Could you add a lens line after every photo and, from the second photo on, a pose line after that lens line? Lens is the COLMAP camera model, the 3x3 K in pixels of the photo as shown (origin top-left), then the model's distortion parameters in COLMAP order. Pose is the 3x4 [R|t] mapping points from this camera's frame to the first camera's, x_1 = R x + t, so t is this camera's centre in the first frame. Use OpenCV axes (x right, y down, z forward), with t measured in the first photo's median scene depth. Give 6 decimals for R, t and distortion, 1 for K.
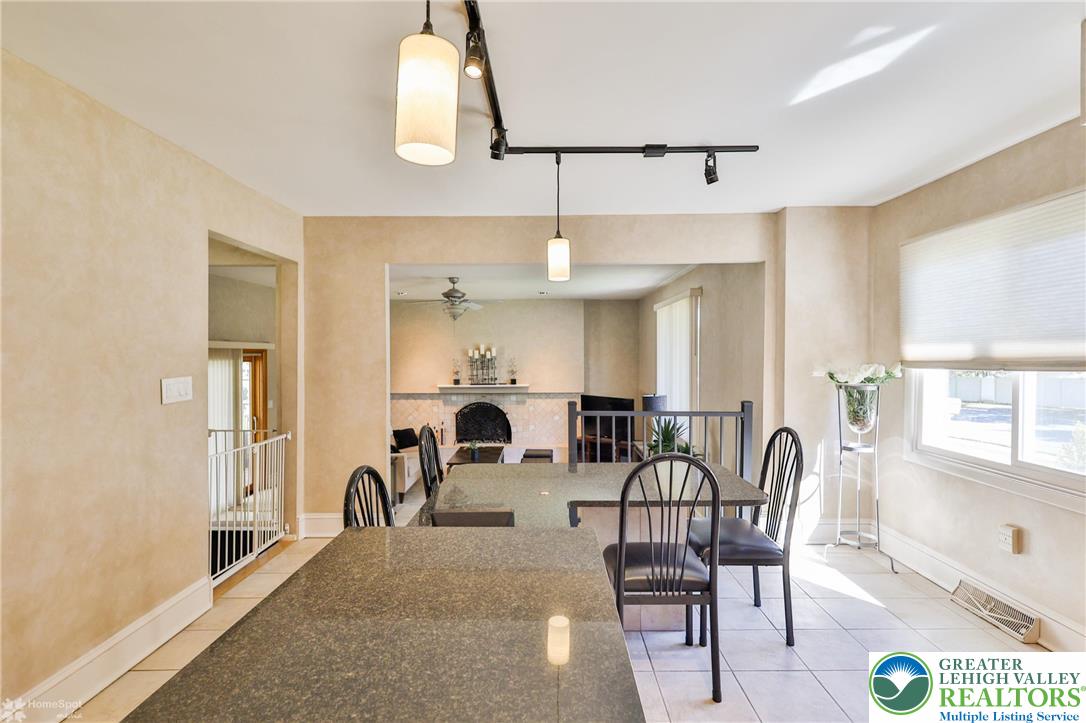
lens RADIAL K [[529.9, 0, 545.5], [0, 529.9, 358.4], [0, 0, 1]] dist [0.001574, -0.000157]
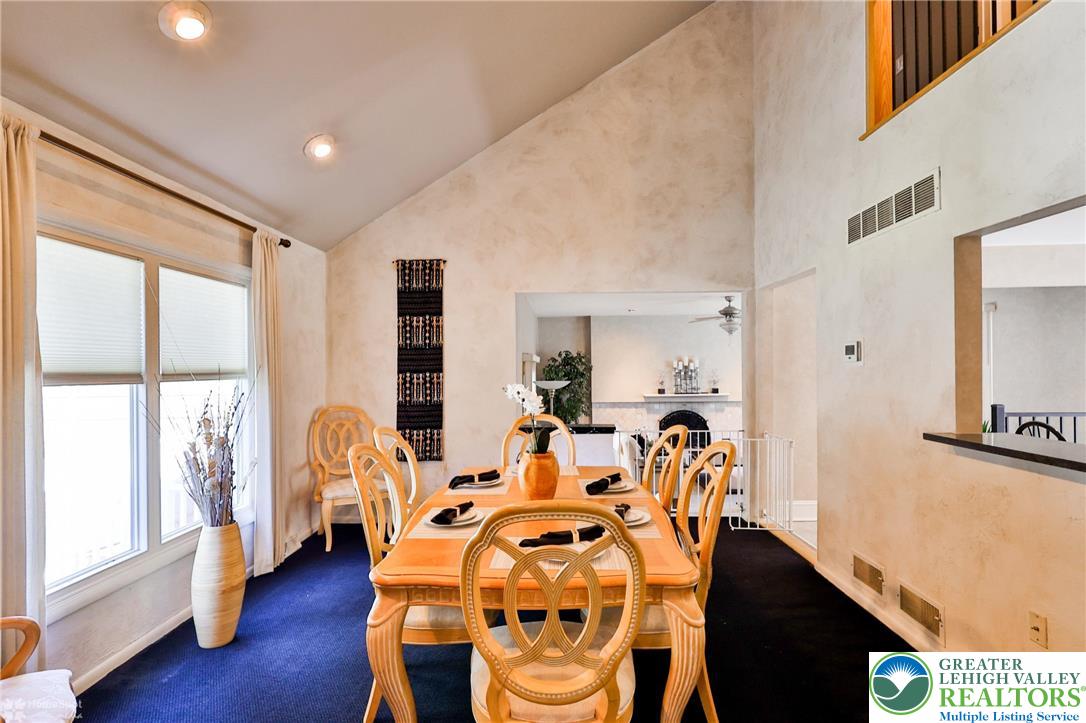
lens RADIAL K [[525.7, 0, 543.0], [0, 525.7, 361.5], [0, 0, 1]] dist [0.000024, -0.000334]
pose [[0.999468, -0.010368, -0.030933, -0.919631], [0.009844, 0.999806, -0.017037, -0.001819], [0.031104, 0.016724, 0.999376, -0.191229]]
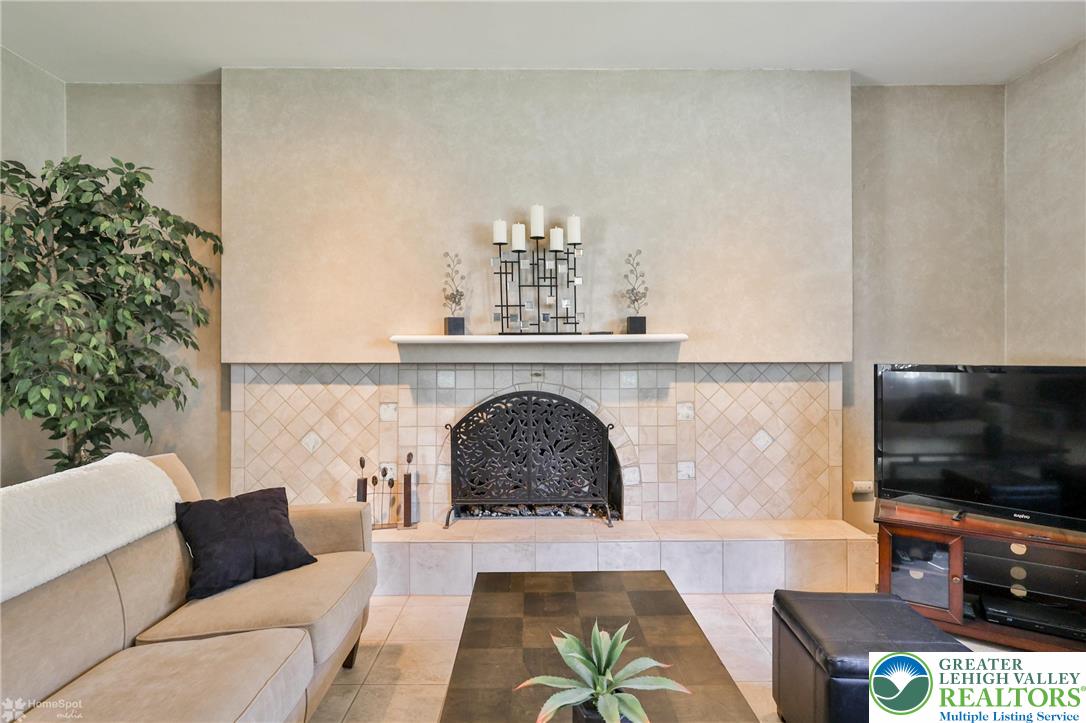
lens RADIAL K [[539.5, 0, 539.6], [0, 539.5, 357.6], [0, 0, 1]] dist [-0.001367, -0.000617]
pose [[0.999910, 0.002115, 0.013230, -0.297822], [-0.001953, 0.999923, -0.012294, 0.163724], [-0.013255, 0.012267, 0.999837, 1.666818]]
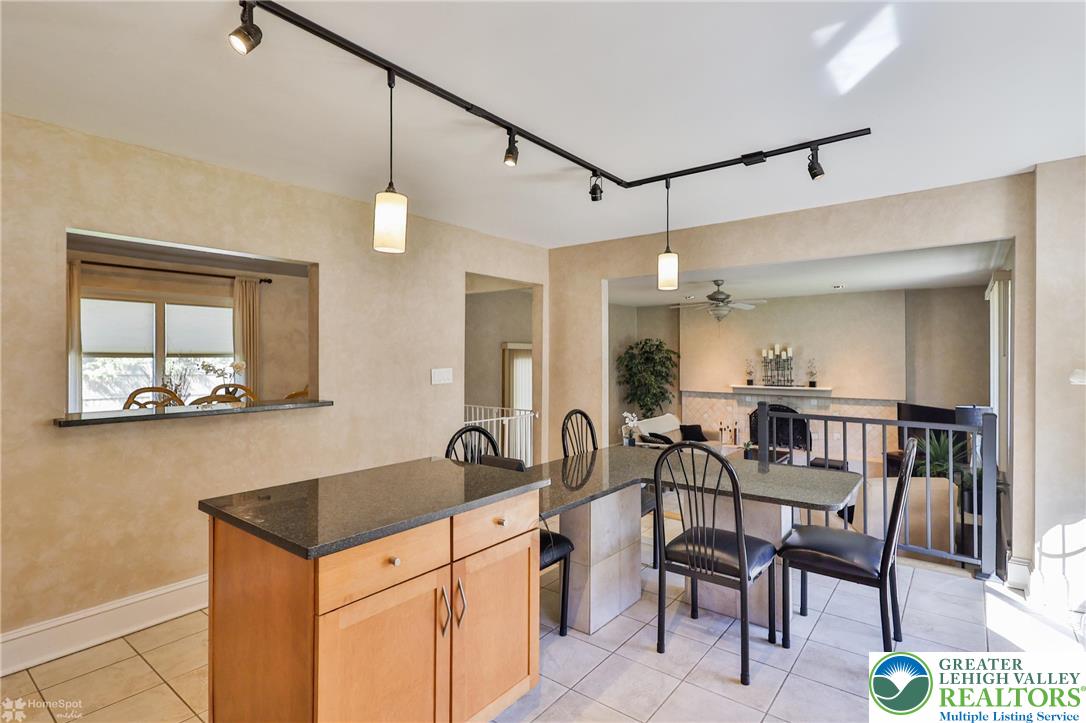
lens RADIAL K [[532.5, 0, 545.5], [0, 532.5, 355.9], [0, 0, 1]] dist [-0.002946, -0.000374]
pose [[0.790020, 0.004241, -0.613066, 0.341202], [-0.006940, 0.999974, -0.002025, -0.001047], [0.613042, 0.005854, 0.790029, -0.043214]]
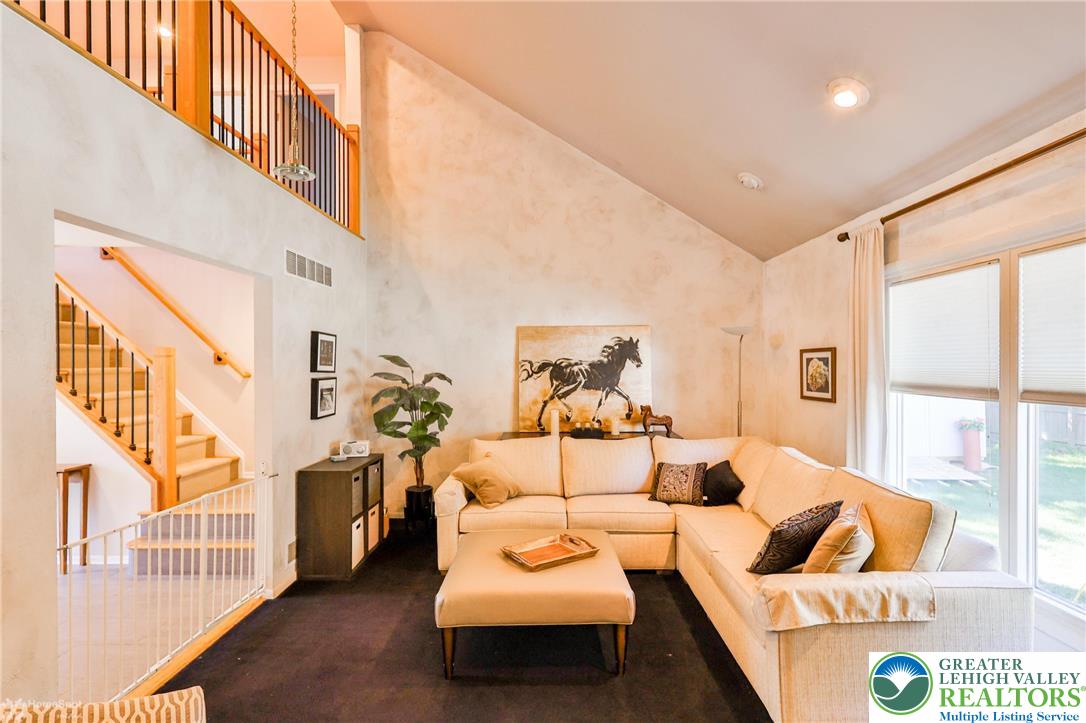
lens RADIAL K [[539.0, 0, 543.0], [0, 539.0, 361.5], [0, 0, 1]] dist [0.000796, 0.000853]
pose [[-0.999942, 0.005387, 0.009277, -0.940603], [0.005405, 0.999984, 0.001944, -0.037752], [-0.009267, 0.001994, -0.999955, 1.073116]]
